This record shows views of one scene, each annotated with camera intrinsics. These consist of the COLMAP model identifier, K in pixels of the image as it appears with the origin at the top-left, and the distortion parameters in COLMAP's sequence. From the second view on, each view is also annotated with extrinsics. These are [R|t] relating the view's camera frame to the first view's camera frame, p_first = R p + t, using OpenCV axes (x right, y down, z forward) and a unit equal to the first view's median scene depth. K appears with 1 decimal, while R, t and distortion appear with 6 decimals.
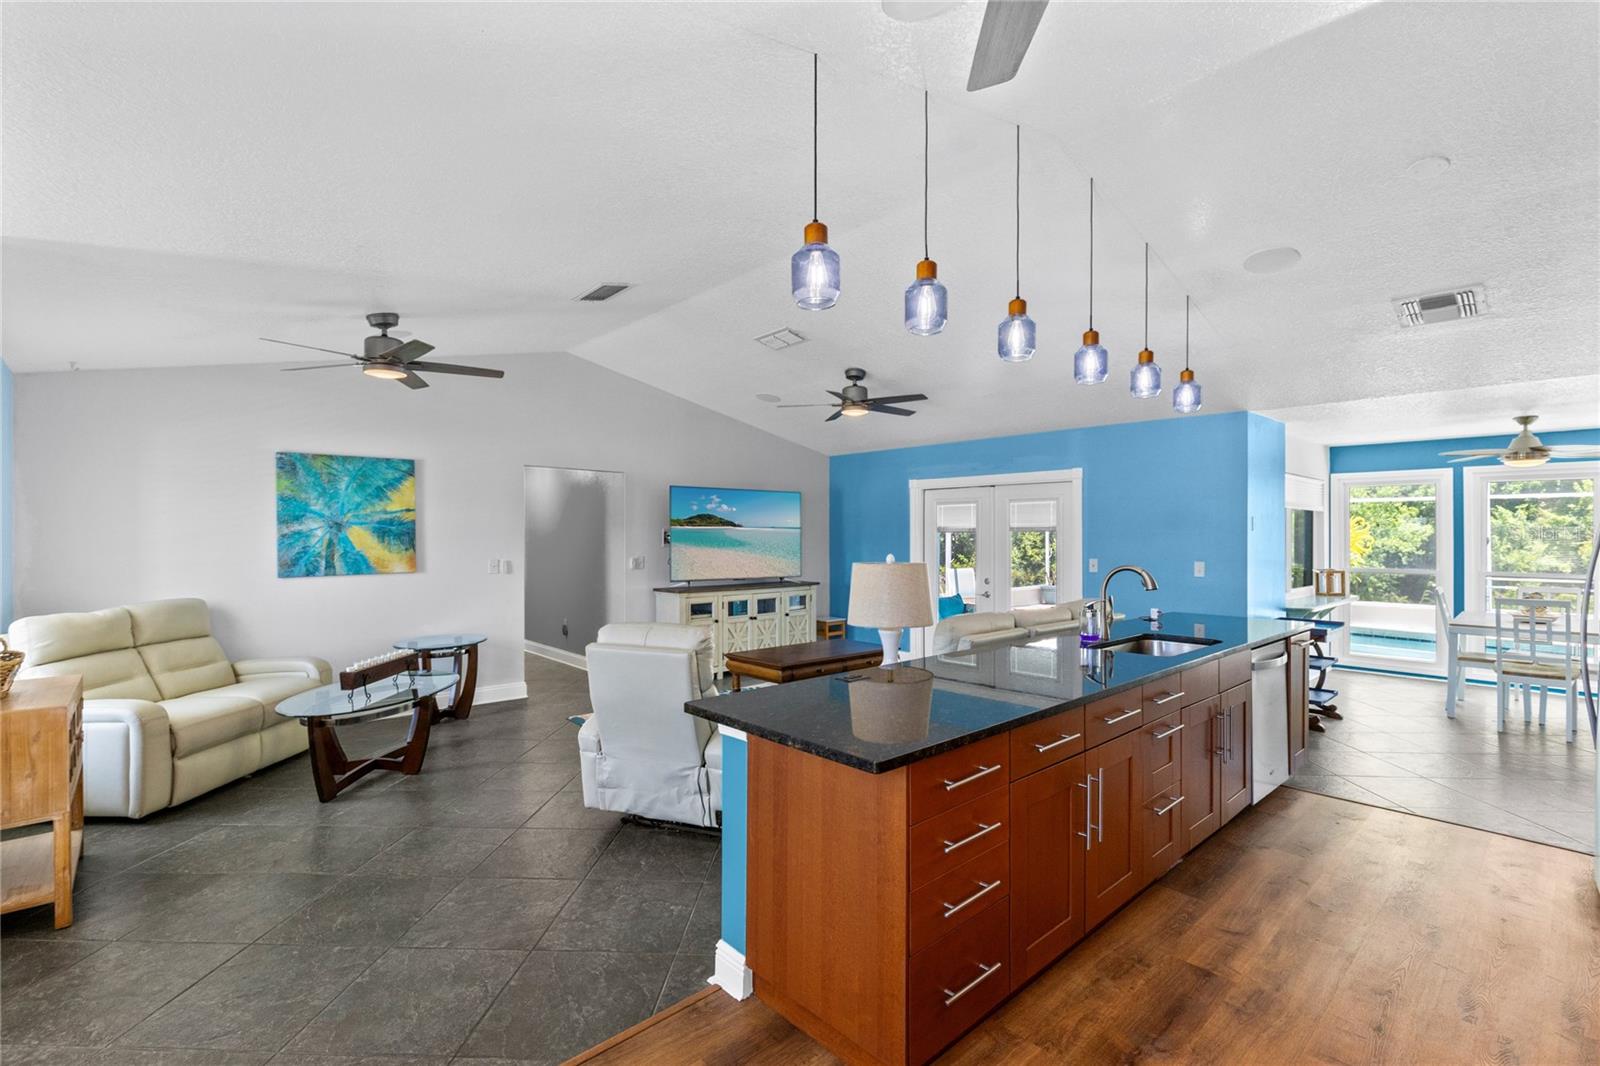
lens RADIAL K [[718.4, 0, 798.8], [0, 718.4, 533.2], [0, 0, 1]] dist [0.003250, 0.000052]
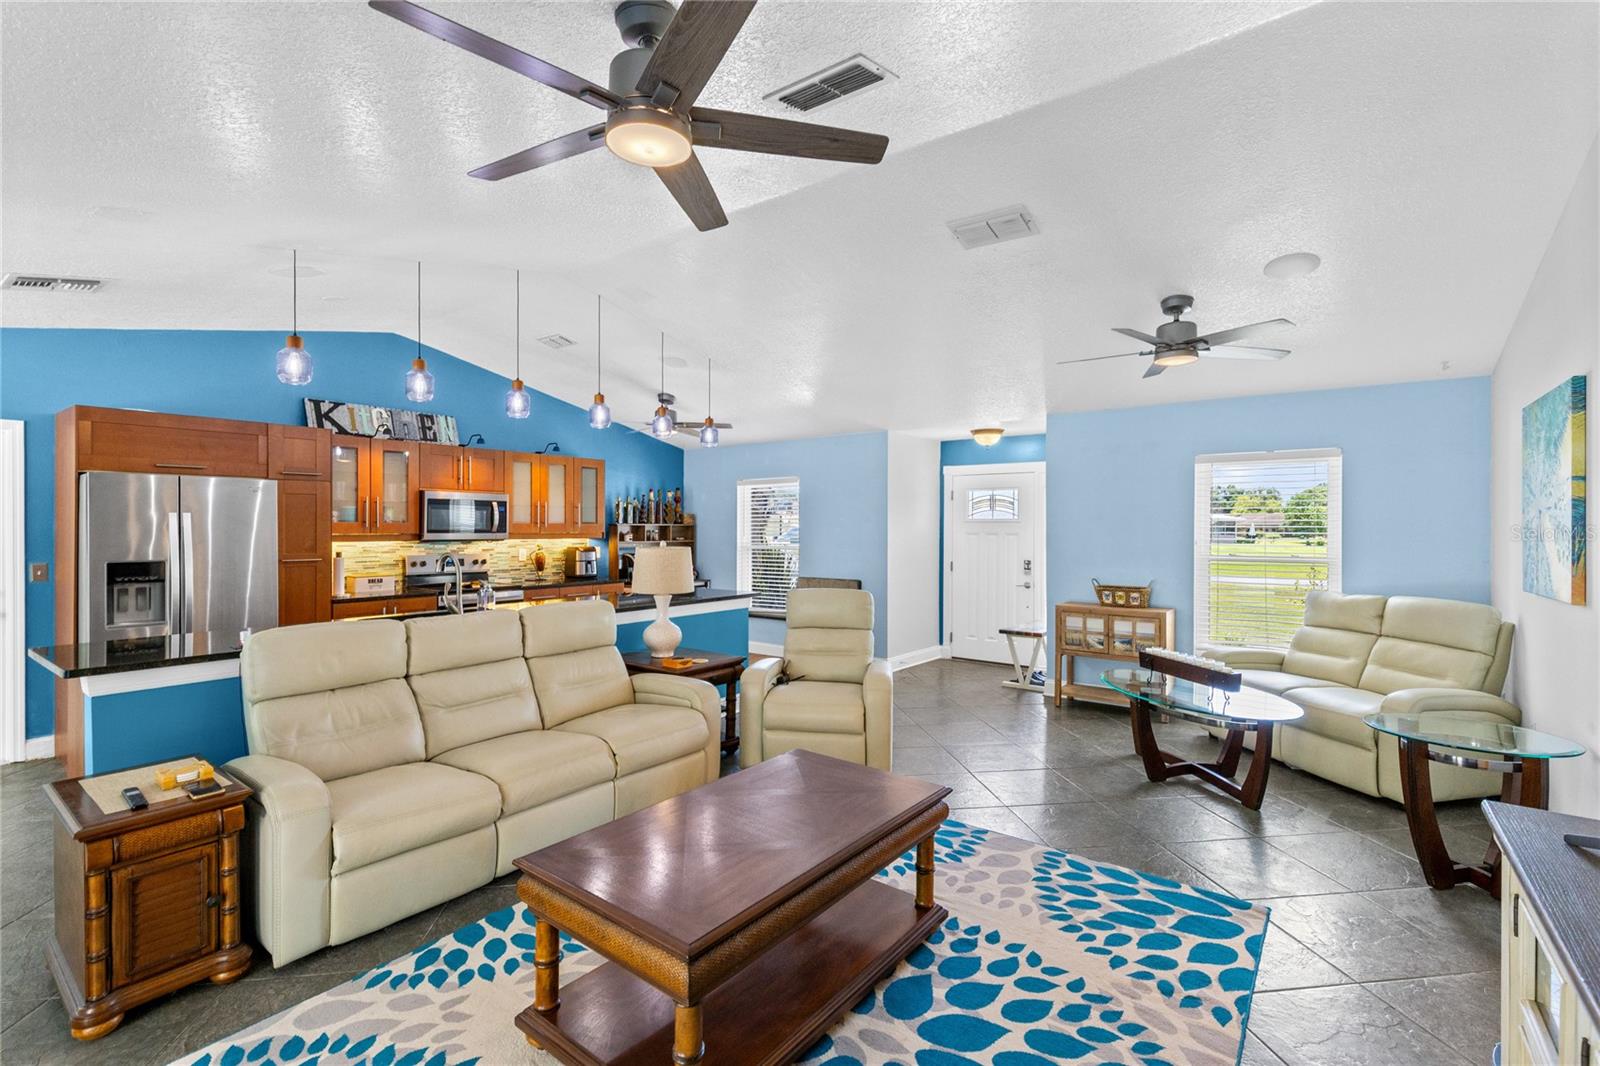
lens RADIAL K [[719.2, 0, 803.4], [0, 719.2, 523.1], [0, 0, 1]] dist [0.013074, -0.000092]
pose [[-0.980868, -0.002826, -0.194654, 0.064056], [-0.001456, 0.999973, -0.007180, 0.002610], [0.194670, -0.006759, -0.980846, 1.159066]]
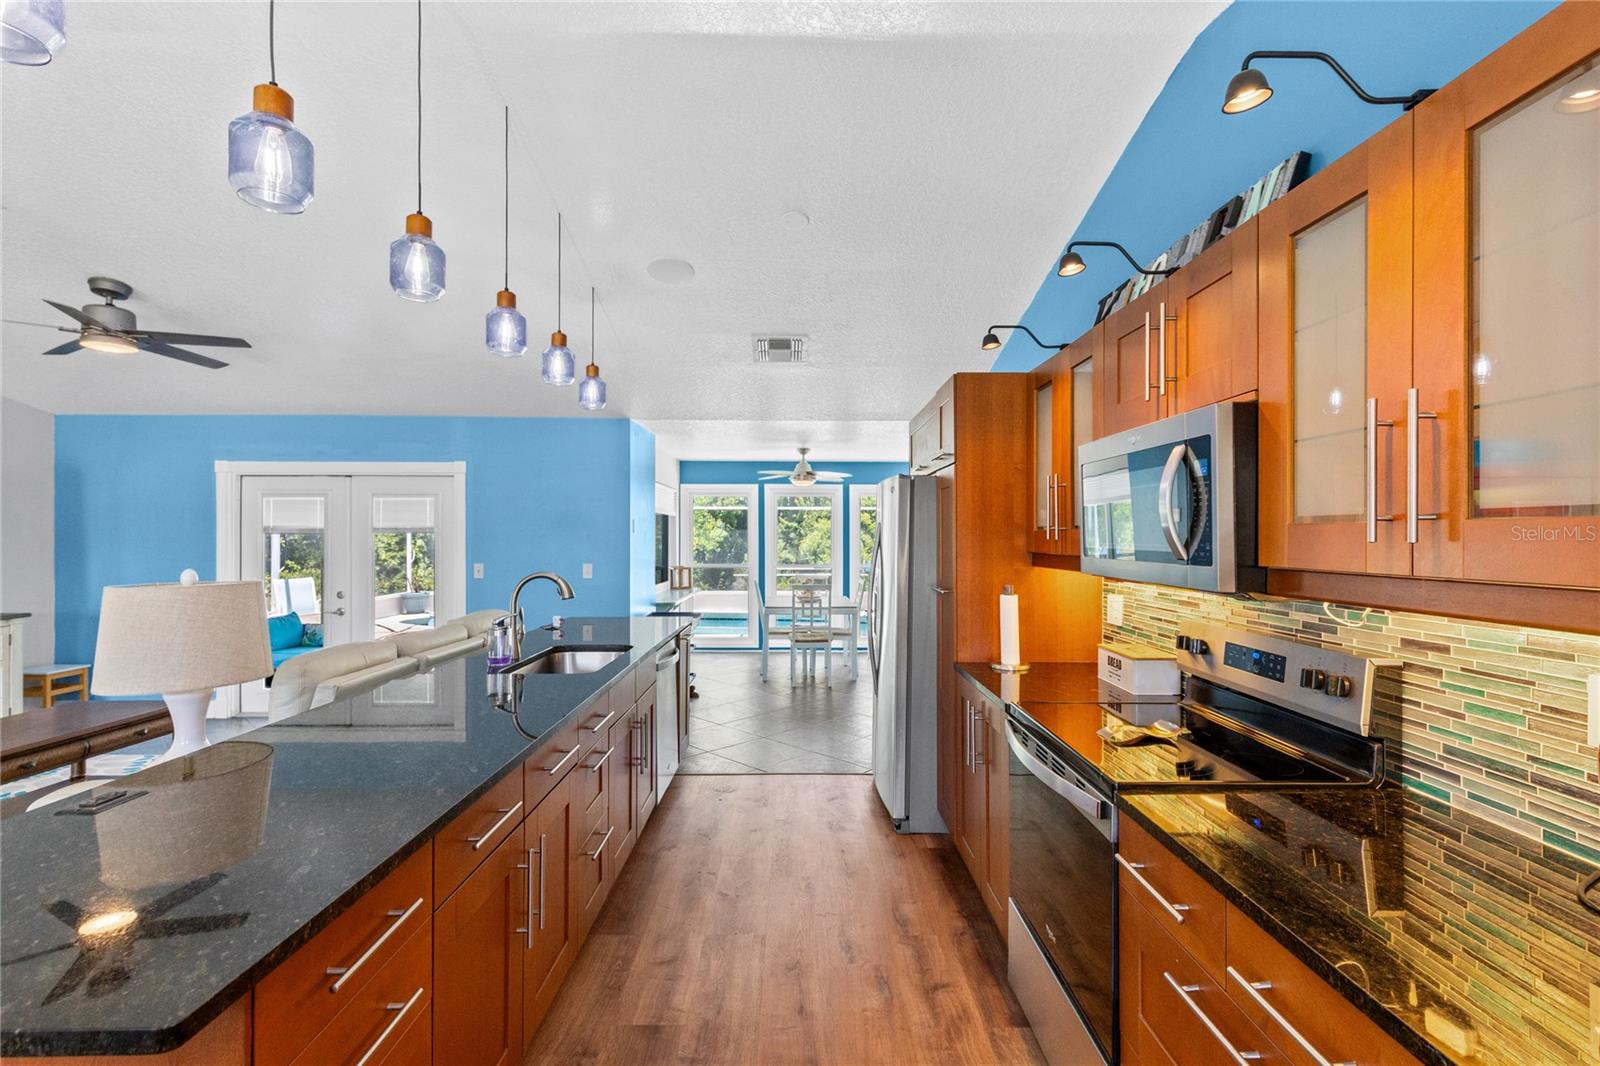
lens RADIAL K [[719.0, 0, 804.0], [0, 719.0, 533.8], [0, 0, 1]] dist [0.005929, -0.000420]
pose [[0.665001, 0.001963, 0.746840, 0.007237], [-0.001222, 0.999998, -0.001541, -0.000449], [-0.746841, 0.000112, 0.665002, 0.090370]]
